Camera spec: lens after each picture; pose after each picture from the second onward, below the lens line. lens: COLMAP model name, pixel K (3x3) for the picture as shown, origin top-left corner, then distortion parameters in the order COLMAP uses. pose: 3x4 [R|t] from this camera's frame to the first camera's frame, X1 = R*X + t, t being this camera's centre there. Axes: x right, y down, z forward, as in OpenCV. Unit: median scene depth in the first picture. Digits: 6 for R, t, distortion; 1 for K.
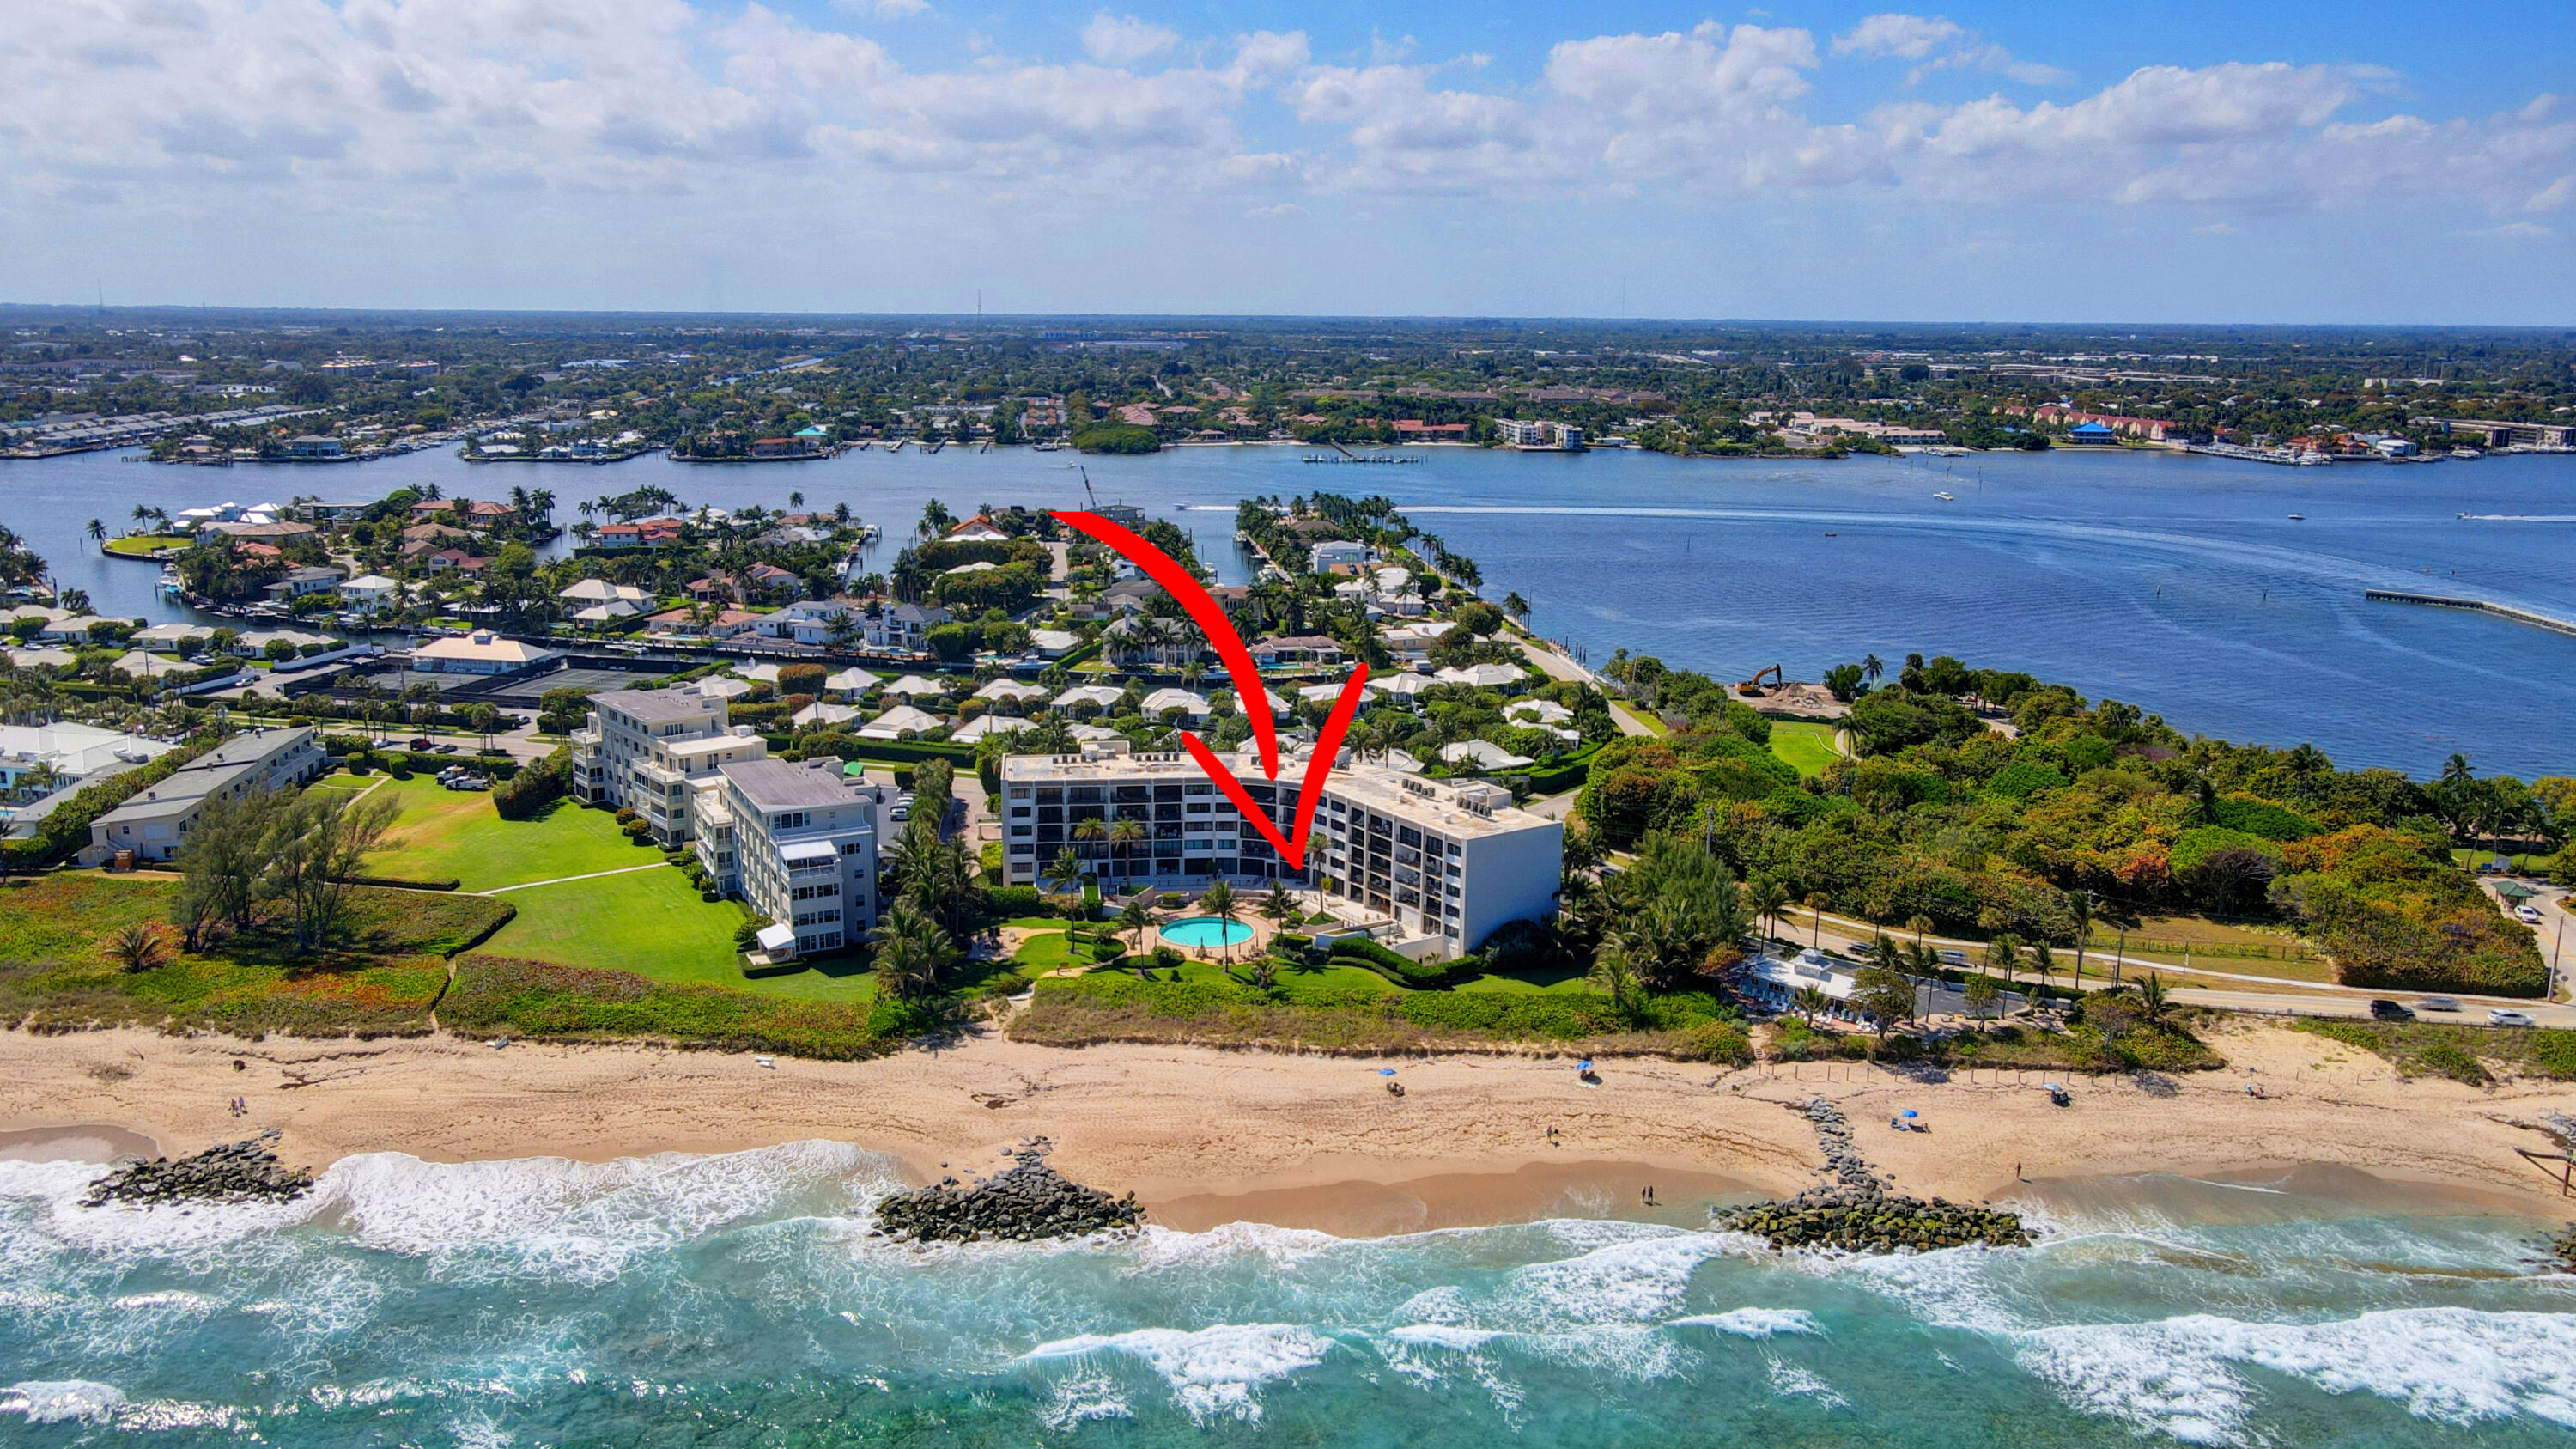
lens RADIAL K [[1938.3, 0, 1295.8], [0, 1938.3, 736.8], [0, 0, 1]] dist [0.007903, 0.028001]
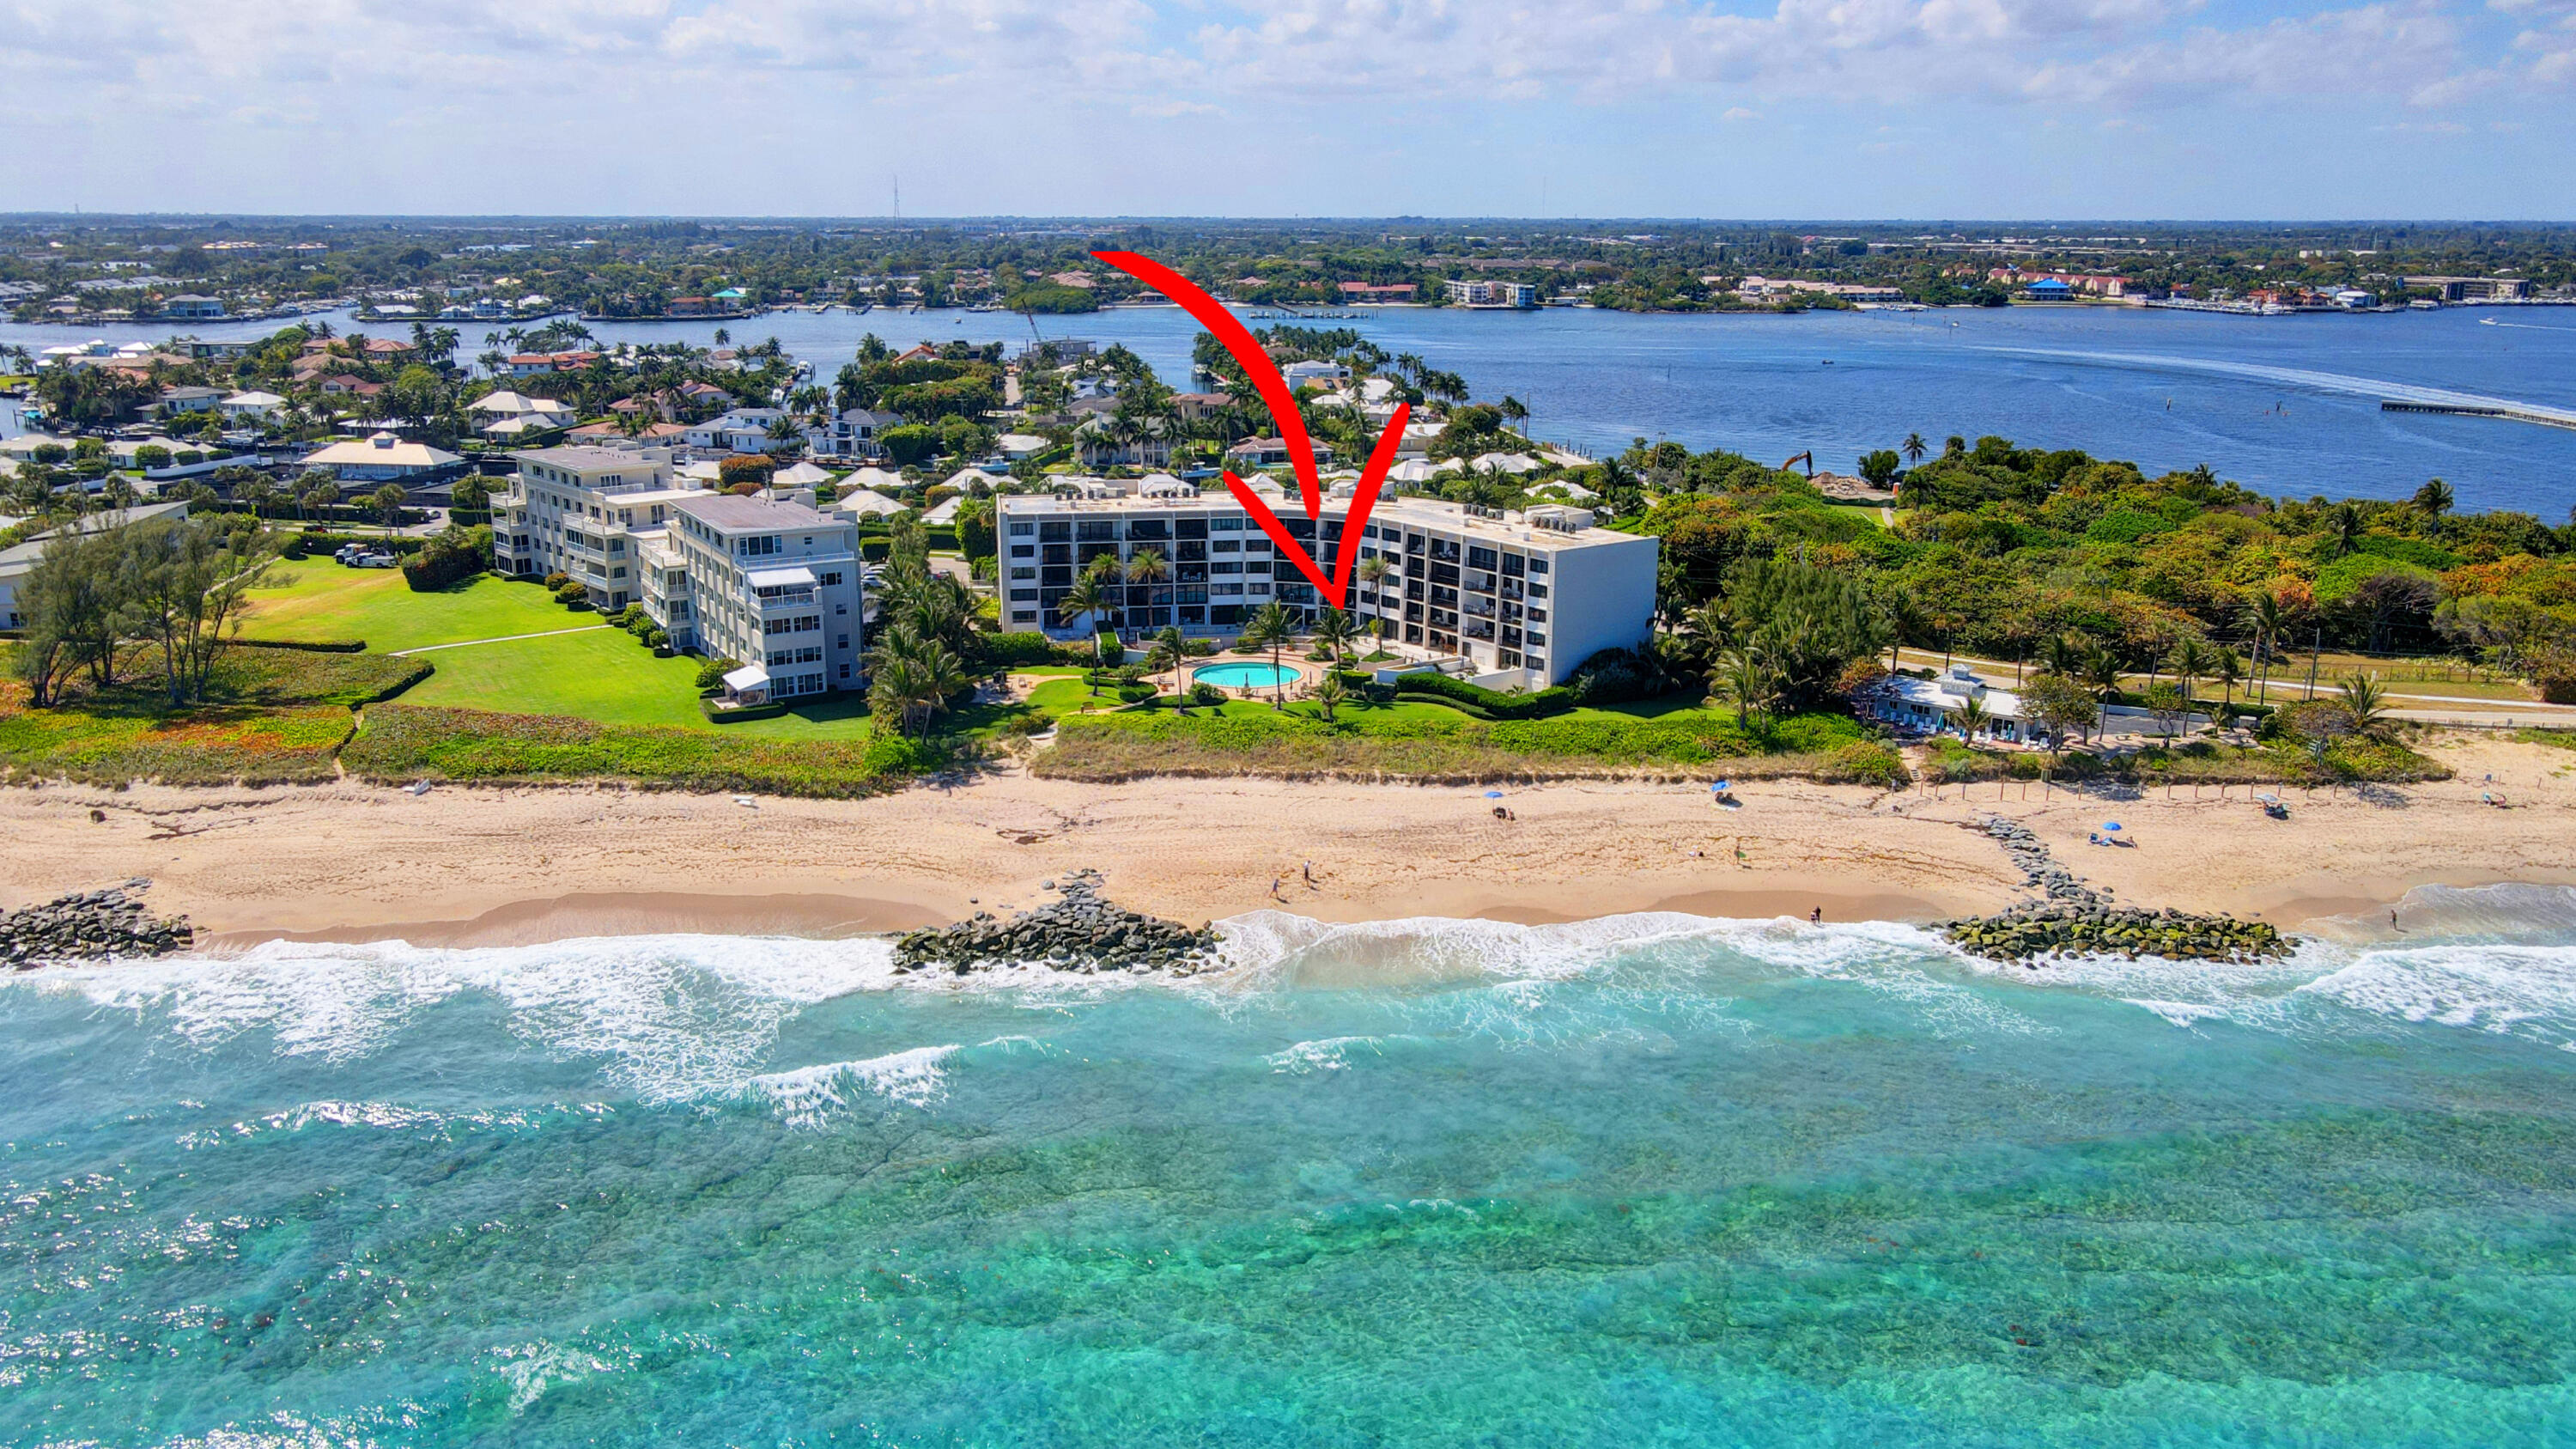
lens RADIAL K [[1938.3, 0, 1296.9], [0, 1938.3, 736.6], [0, 0, 1]] dist [0.007903, 0.028001]
pose [[0.999107, -0.017678, 0.038371, -0.053620], [0.015867, 0.998768, 0.047019, 0.082084], [-0.039155, -0.046368, 0.998157, 0.126329]]
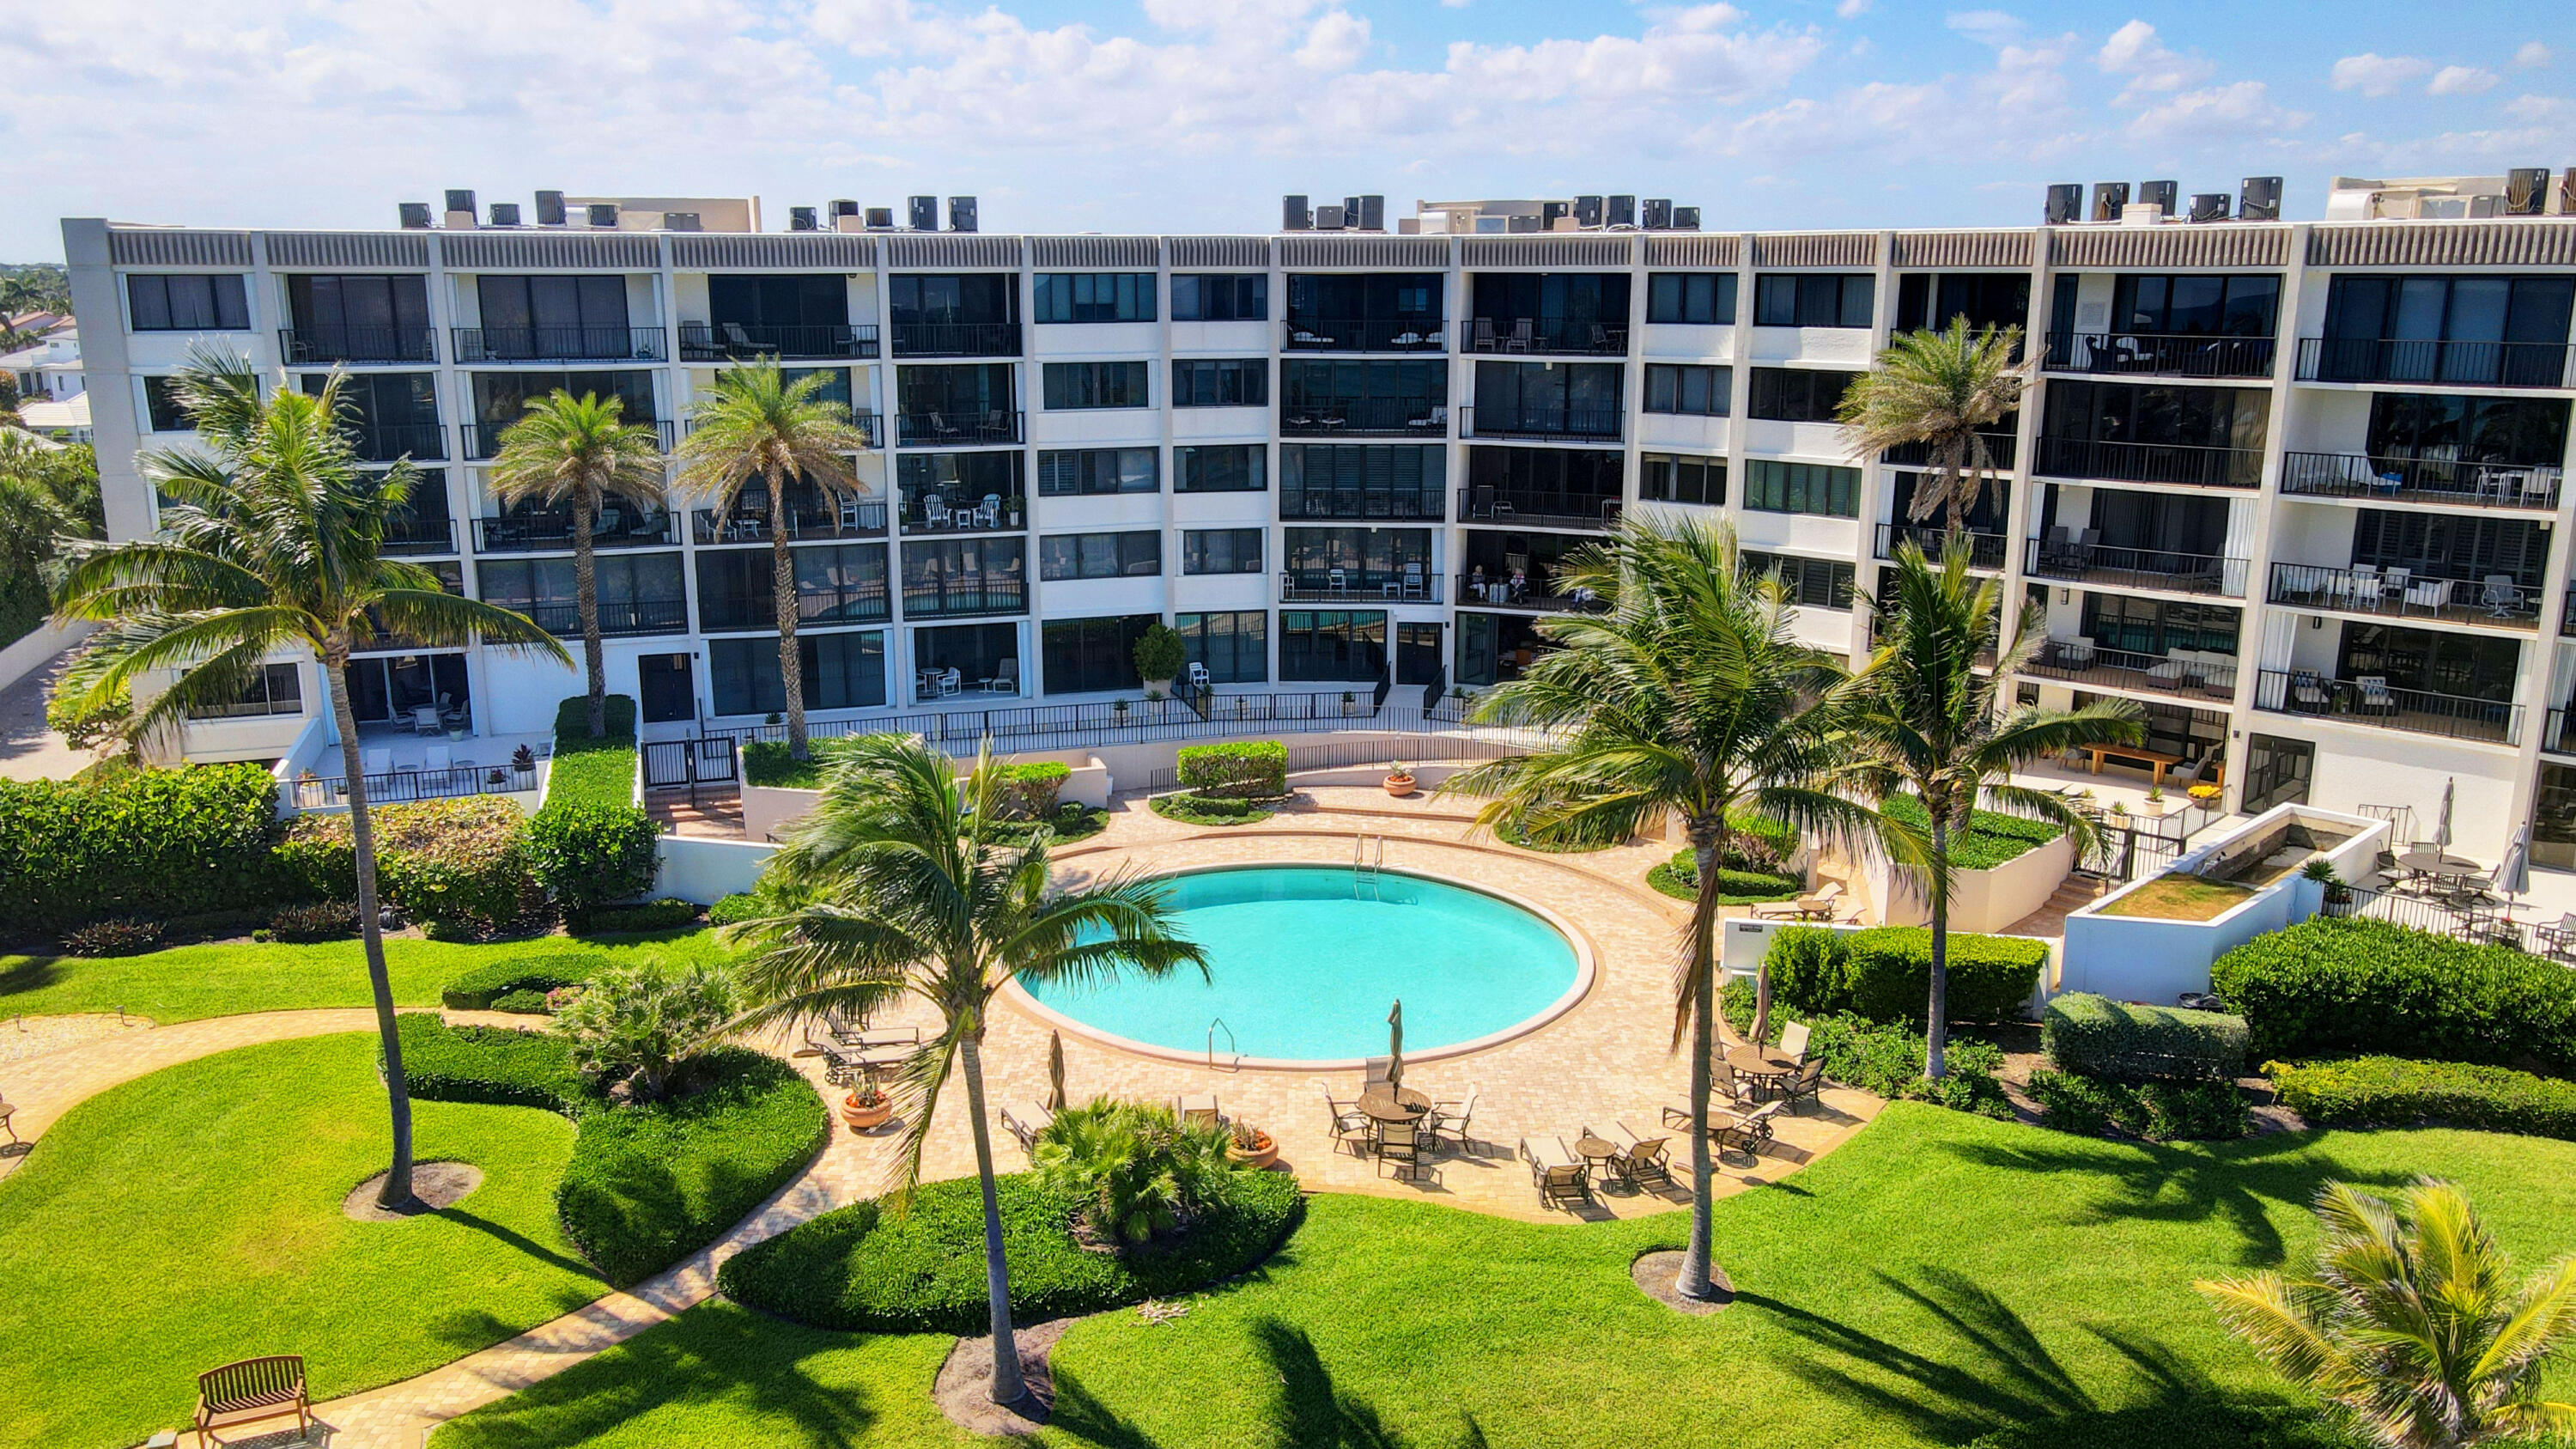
lens RADIAL K [[1938.3, 0, 1275.3], [0, 1938.3, 707.9], [0, 0, 1]] dist [0.007903, 0.028001]
pose [[0.981960, -0.053460, 0.181375, -0.072444], [0.052180, 0.998568, 0.011829, 0.072240], [-0.181748, -0.002151, 0.983343, 0.781461]]
